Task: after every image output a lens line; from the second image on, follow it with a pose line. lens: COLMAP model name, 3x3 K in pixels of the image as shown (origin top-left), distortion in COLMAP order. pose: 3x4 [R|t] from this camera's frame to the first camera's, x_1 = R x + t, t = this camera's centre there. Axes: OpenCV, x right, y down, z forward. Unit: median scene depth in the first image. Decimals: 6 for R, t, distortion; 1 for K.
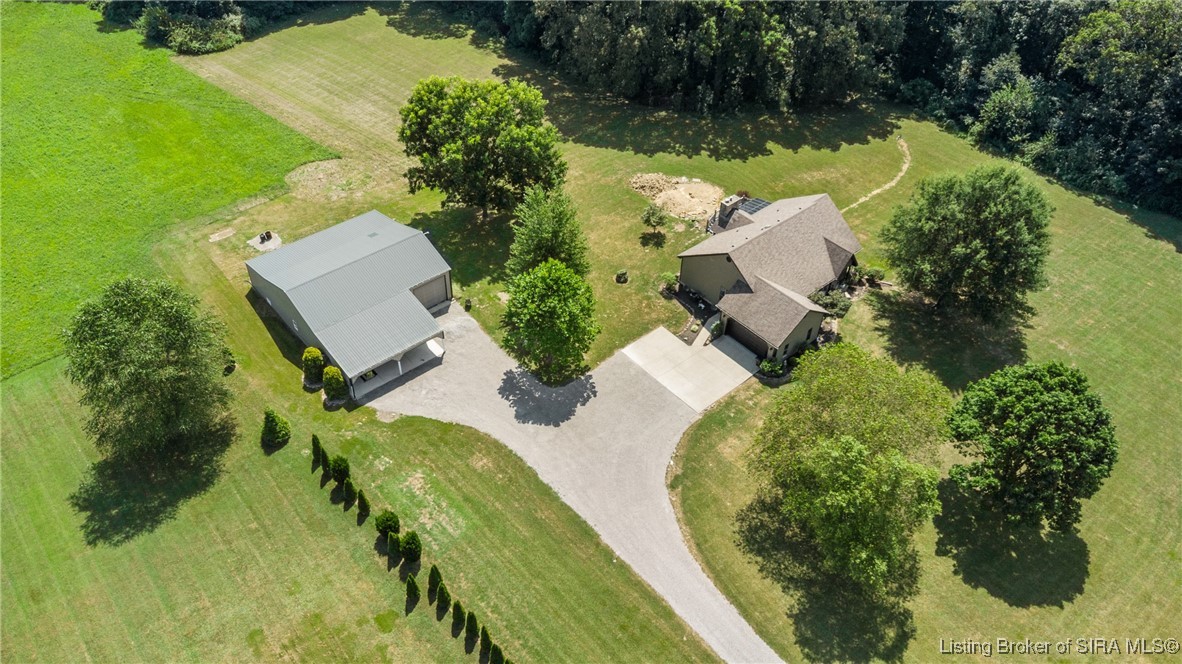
lens RADIAL K [[875.9, 0, 591.0], [0, 875.9, 332.0], [0, 0, 1]] dist [0.000748, 0.001333]
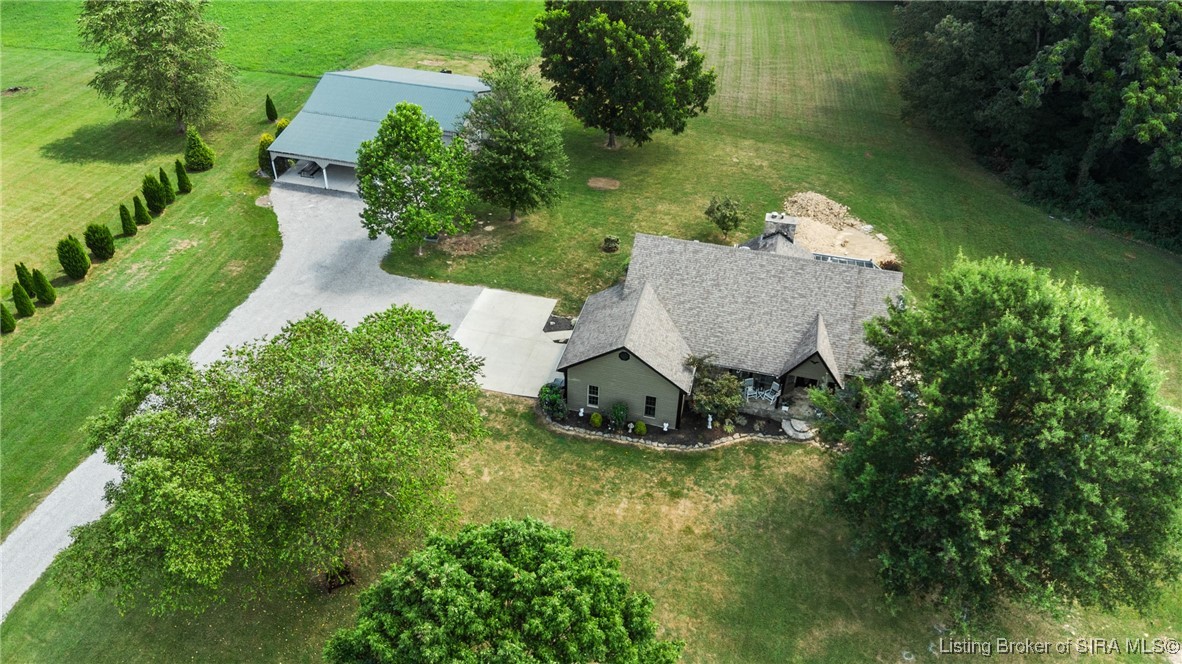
lens RADIAL K [[875.9, 0, 591.0], [0, 875.9, 332.0], [0, 0, 1]] dist [0.000748, 0.001333]
pose [[0.572988, 0.483066, -0.662066, 0.590576], [-0.561719, 0.819719, 0.111952, -0.082262], [0.596788, 0.307748, 0.741036, 0.503783]]
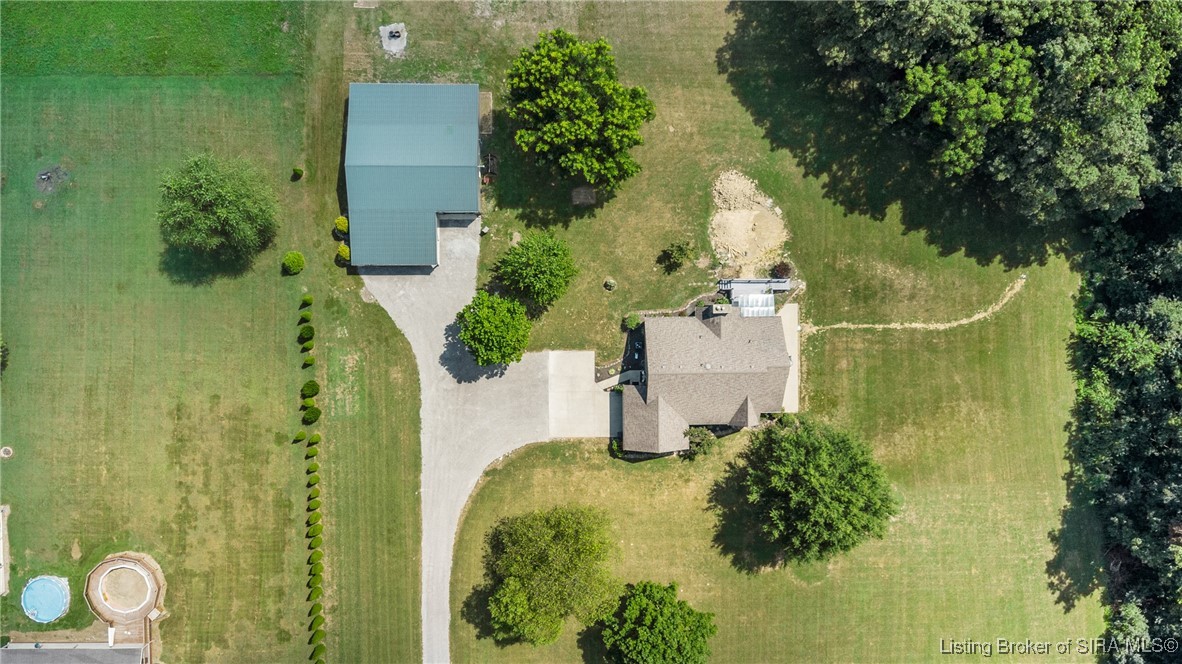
lens RADIAL K [[875.9, 0, 591.0], [0, 875.9, 332.0], [0, 0, 1]] dist [0.000748, 0.001333]
pose [[0.759740, 0.649889, 0.020947, 0.034559], [-0.459348, 0.513634, 0.724692, -0.916908], [0.460211, -0.560200, 0.688754, 0.175625]]
